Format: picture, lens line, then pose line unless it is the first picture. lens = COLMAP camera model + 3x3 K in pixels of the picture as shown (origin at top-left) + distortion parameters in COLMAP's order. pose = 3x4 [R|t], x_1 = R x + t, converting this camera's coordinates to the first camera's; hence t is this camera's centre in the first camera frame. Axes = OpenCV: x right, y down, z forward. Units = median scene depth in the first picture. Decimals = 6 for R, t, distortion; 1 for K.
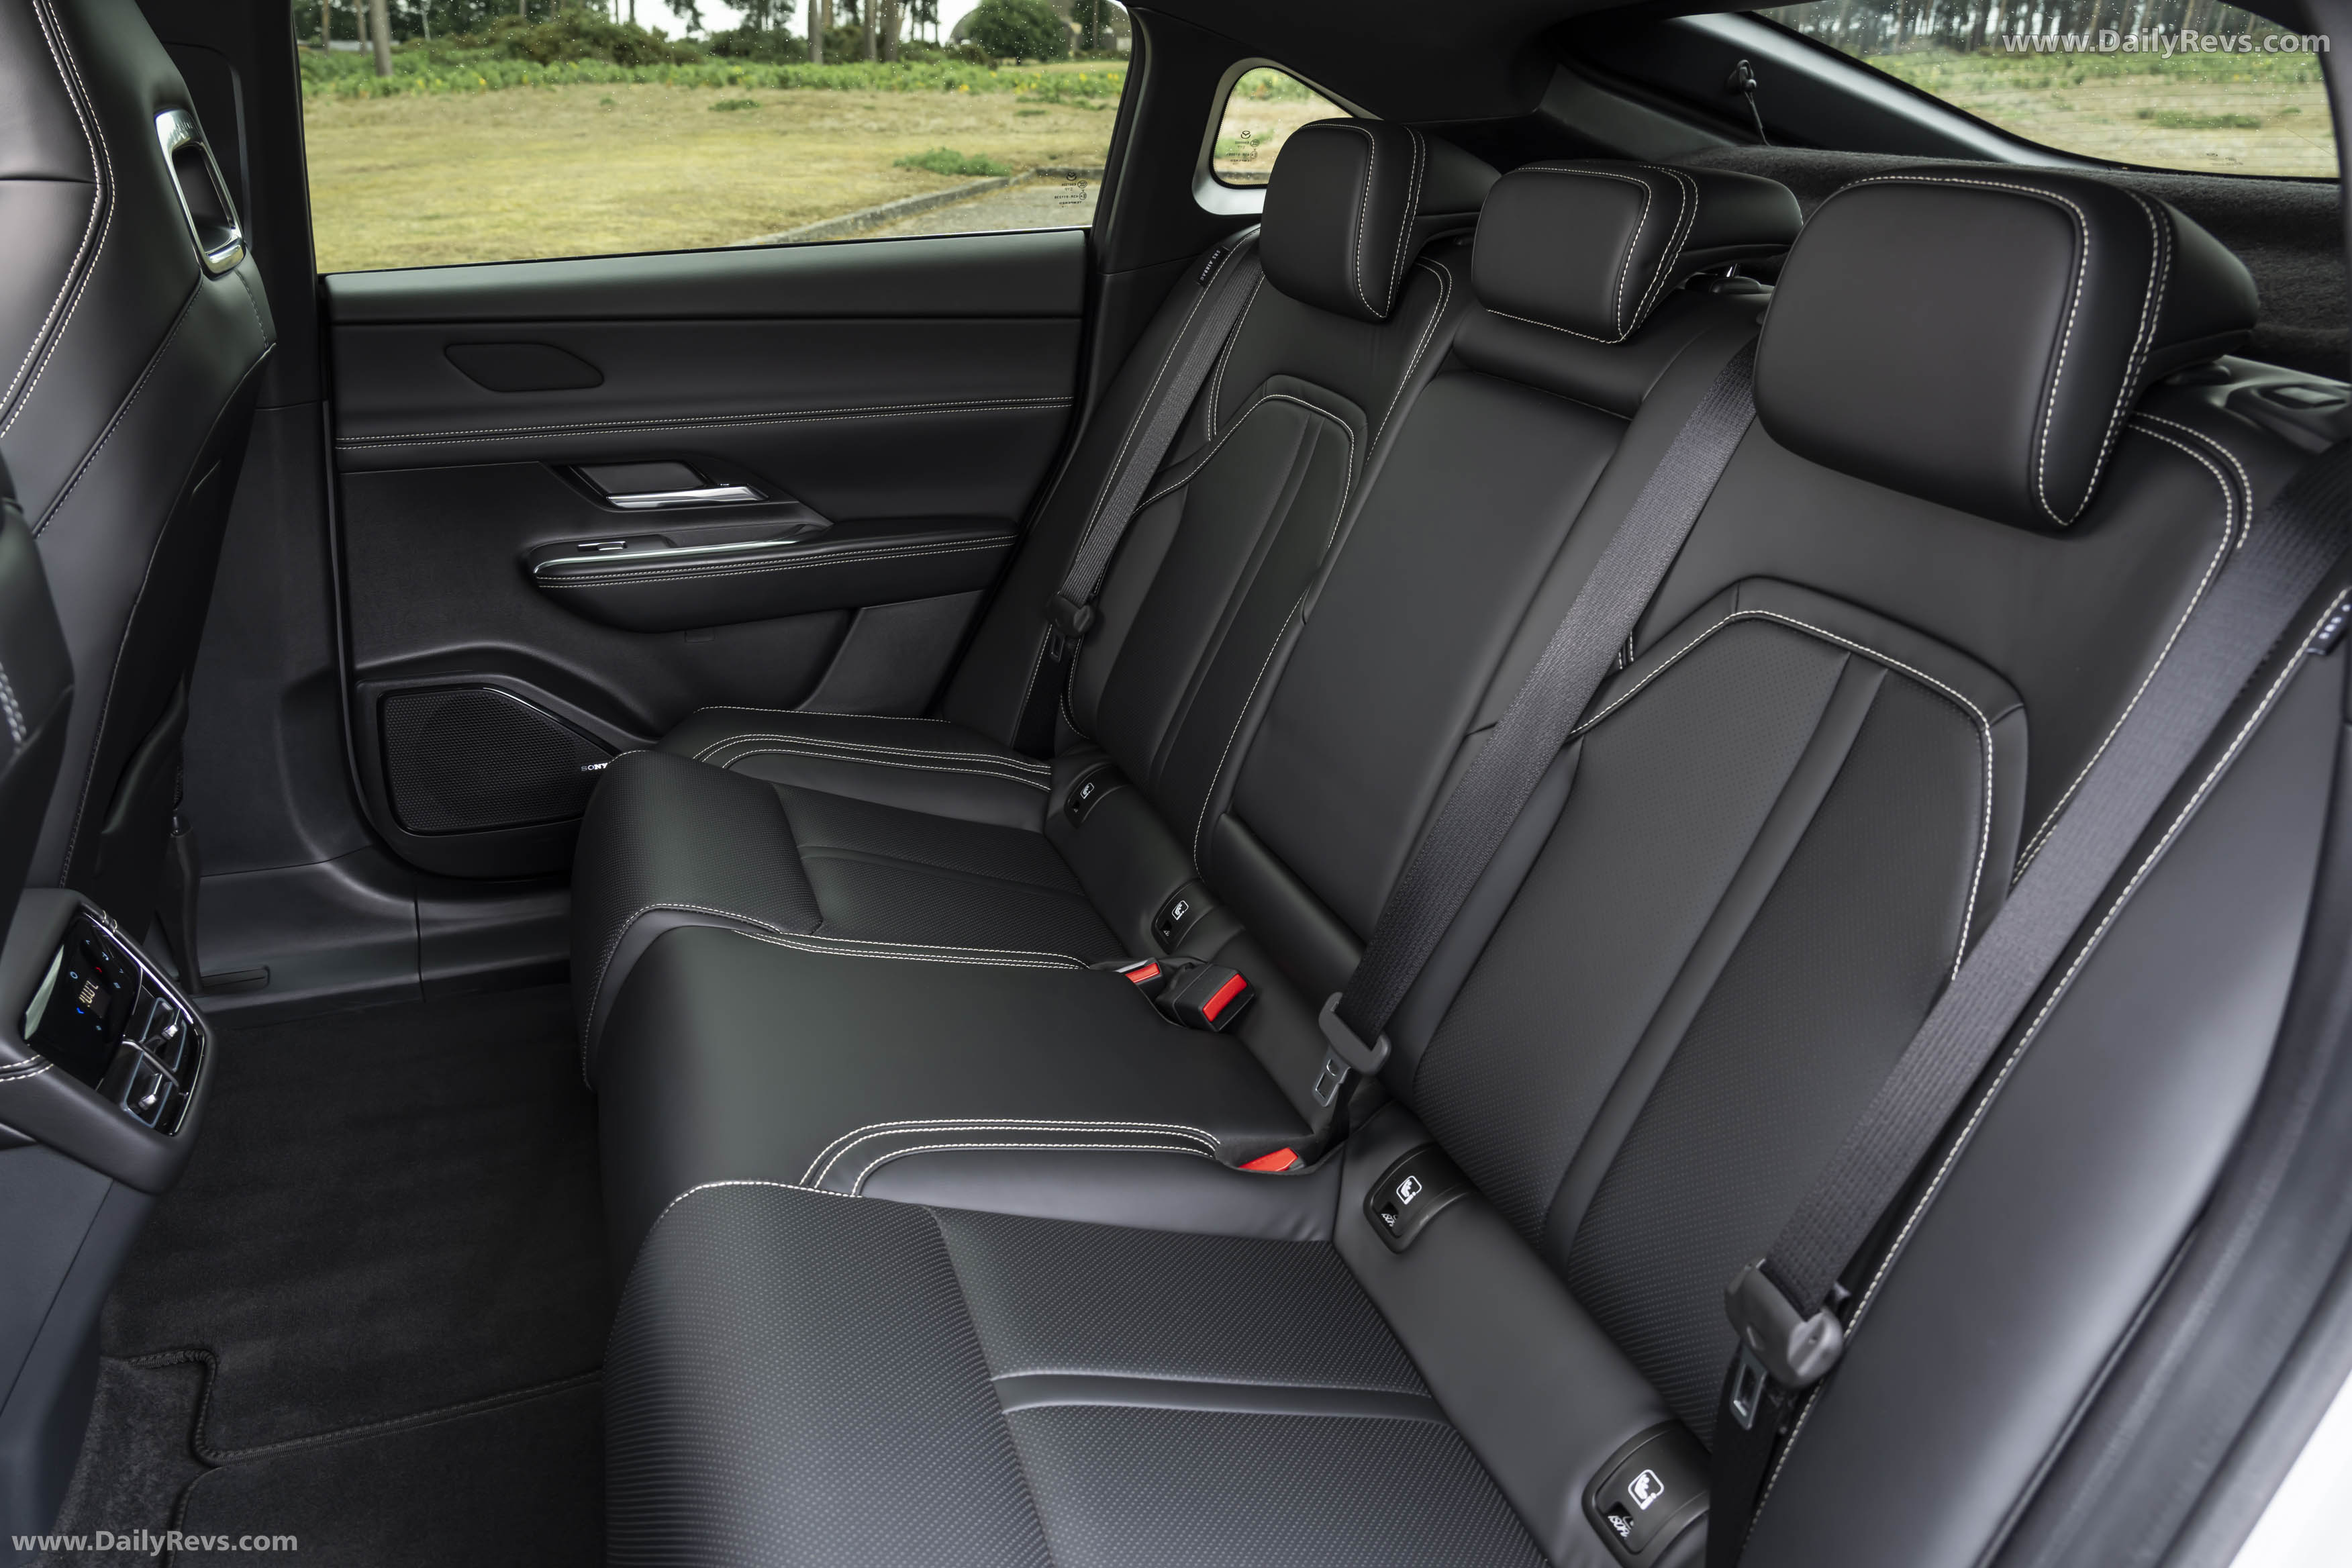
lens RADIAL K [[1749.8, 0, 1184.5], [0, 1749.8, 790.5], [0, 0, 1]] dist [0.009502, 0.001298]
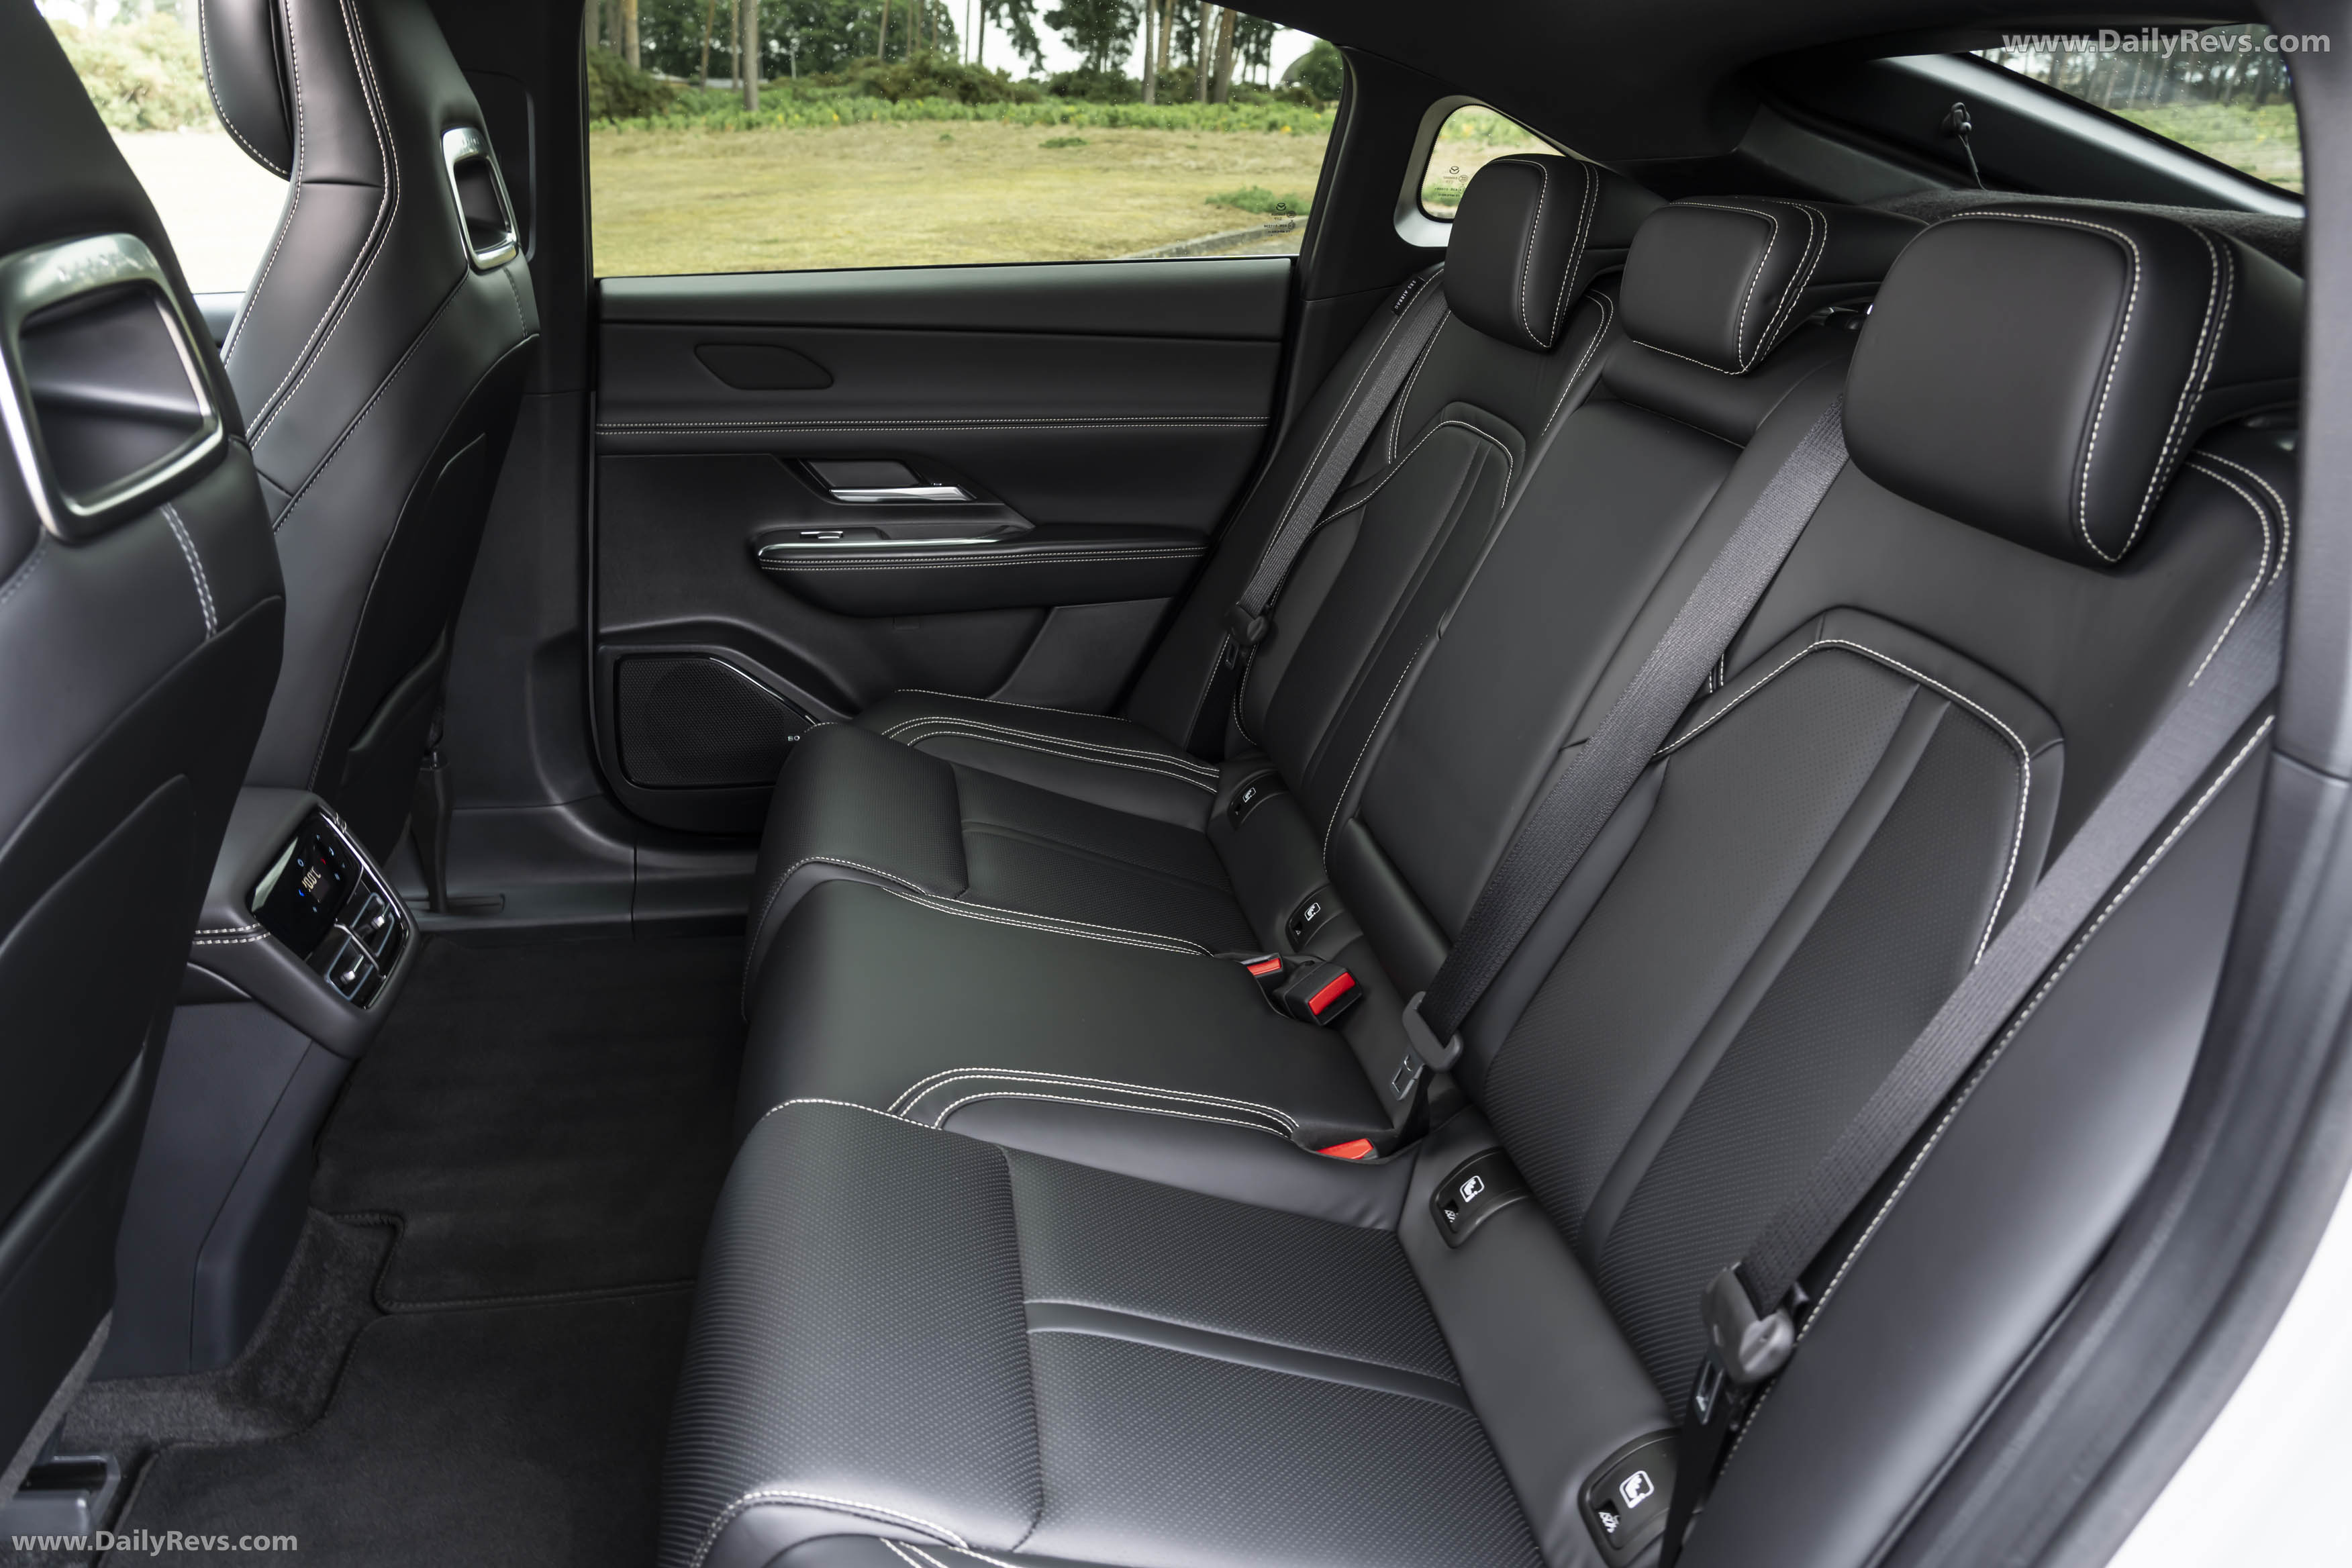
lens RADIAL K [[1756.3, 0, 1176.0], [0, 1756.3, 784.0], [0, 0, 1]] dist [0.009333, 0.004518]
pose [[0.983523, 0.075854, -0.164098, 0.072374], [-0.080039, 0.996610, -0.019036, 0.017168], [0.162098, 0.031857, 0.986260, -0.031935]]
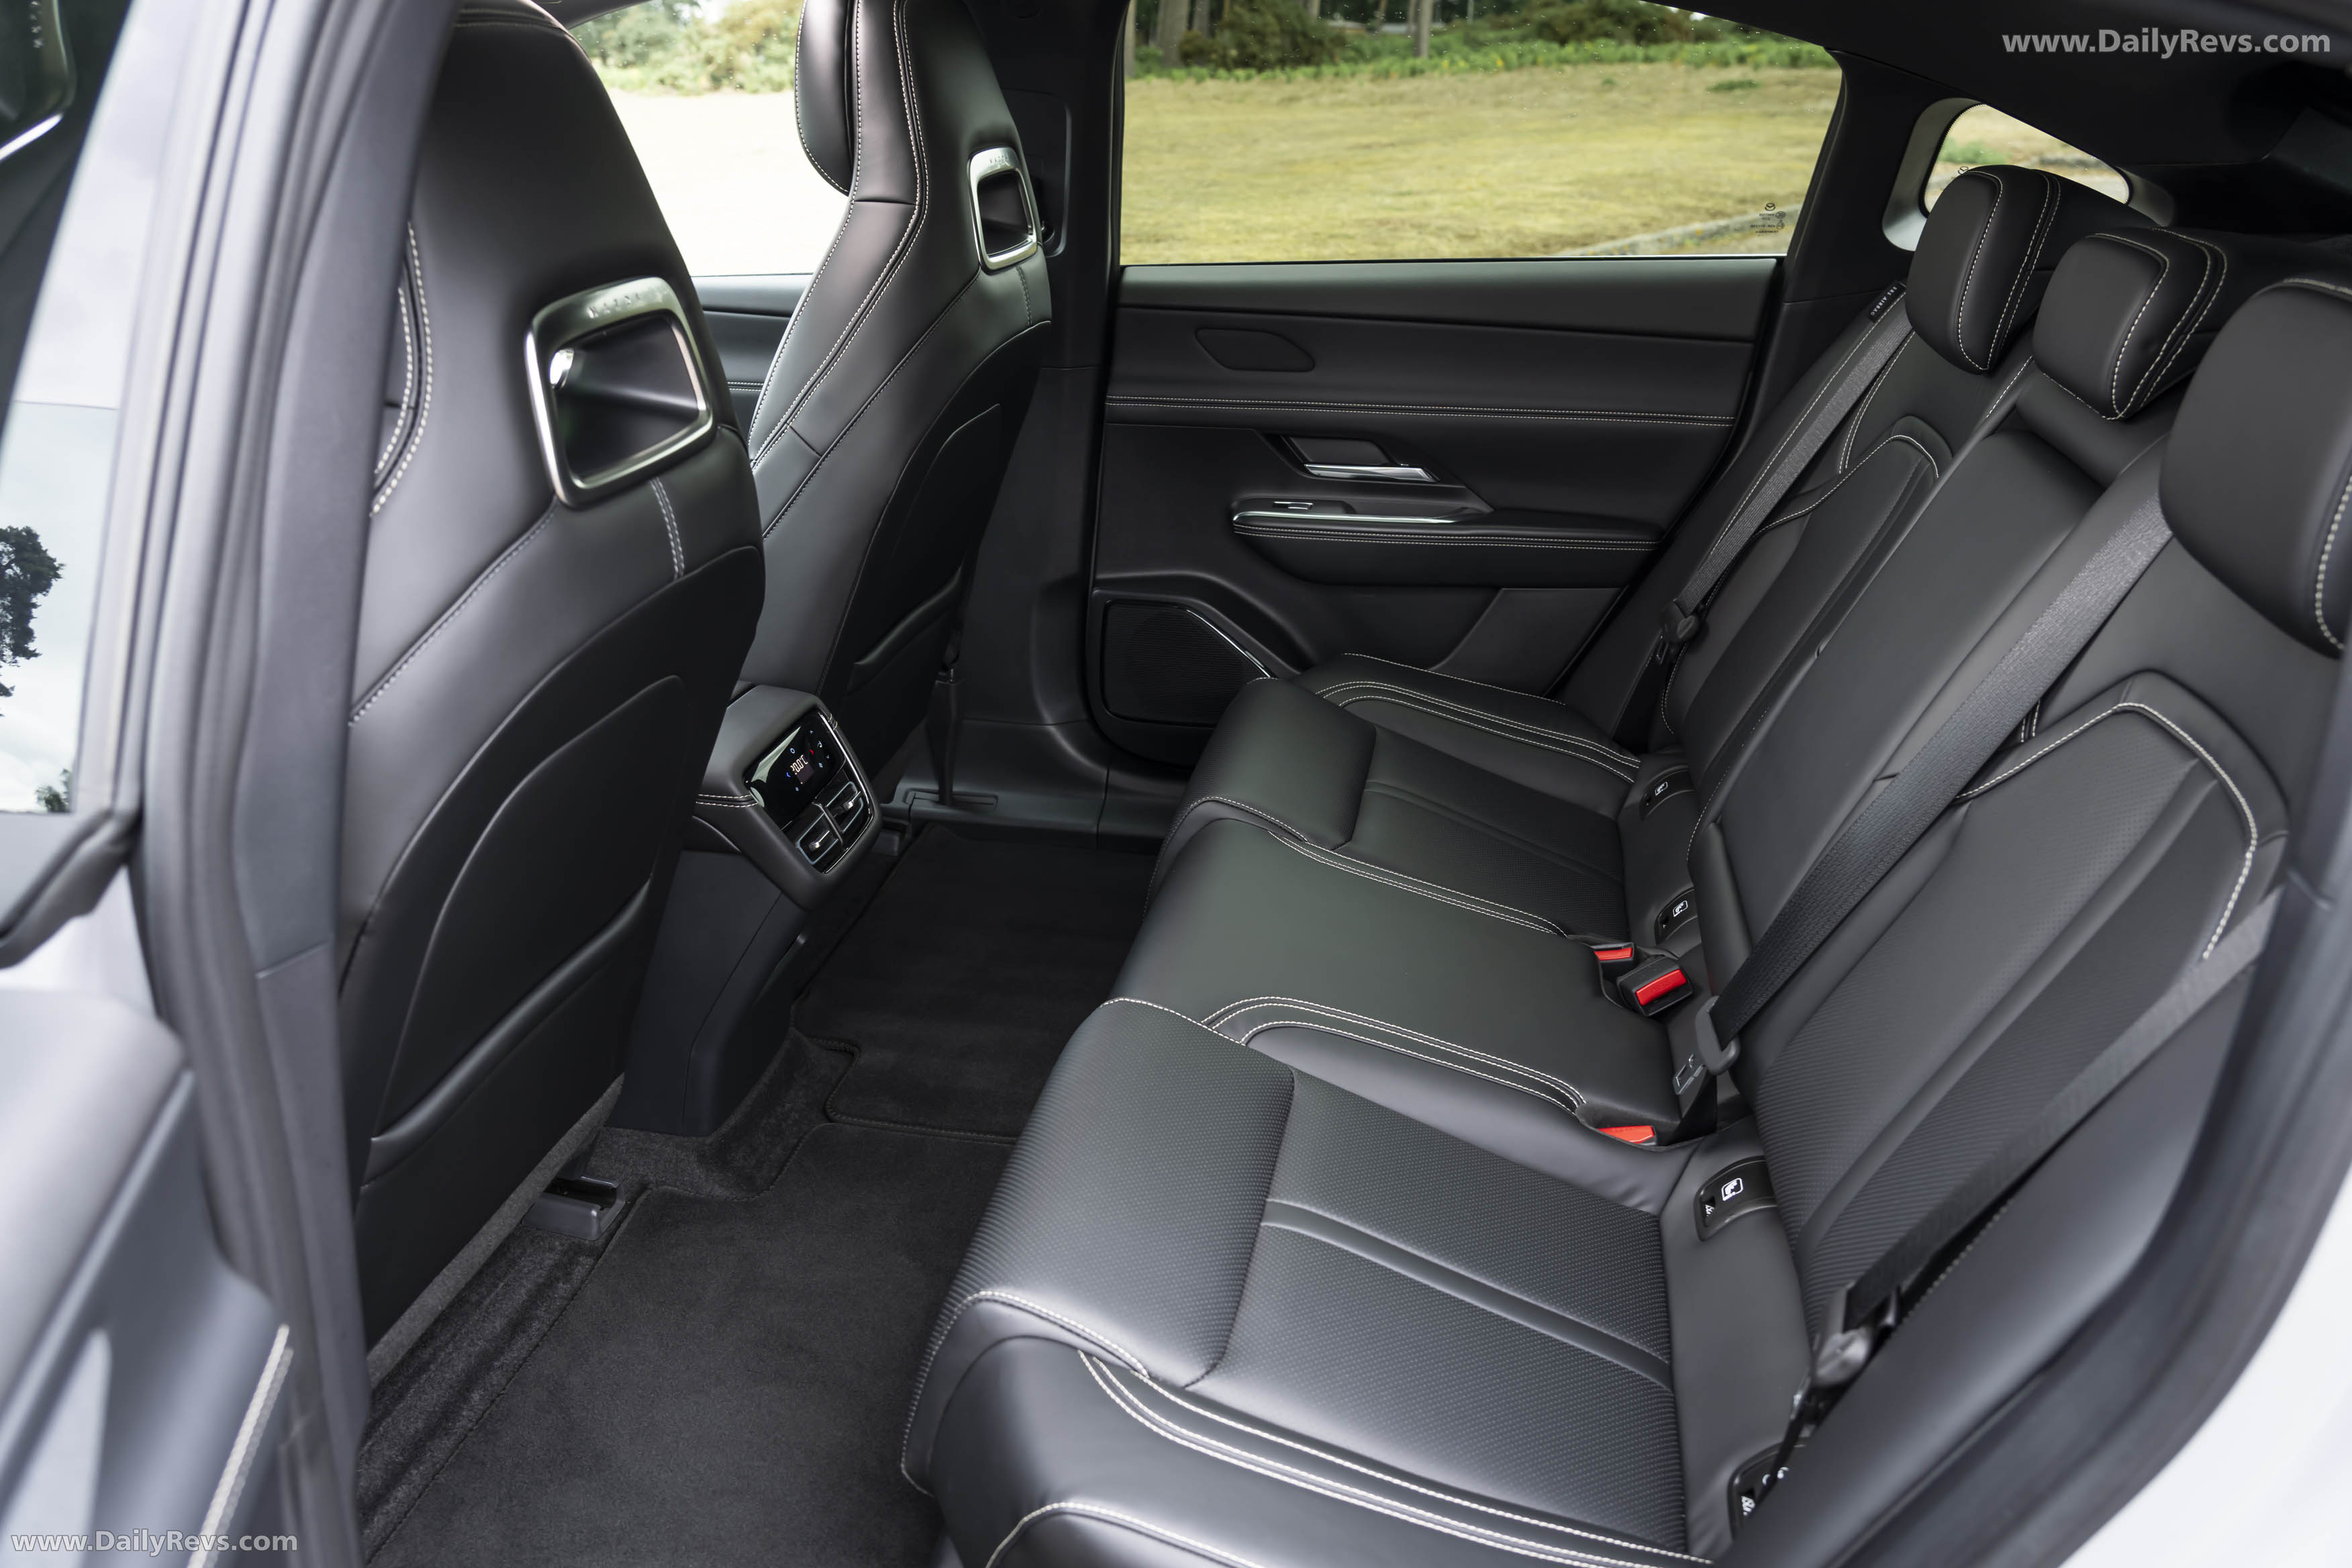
lens RADIAL K [[1764.0, 0, 1176.0], [0, 1764.0, 784.0], [0, 0, 1]] dist [0.017600, -0.001554]
pose [[0.858722, 0.194432, -0.474122, 0.199466], [-0.191278, 0.979969, 0.055434, -0.005638], [0.475404, 0.043087, 0.878712, -0.077673]]
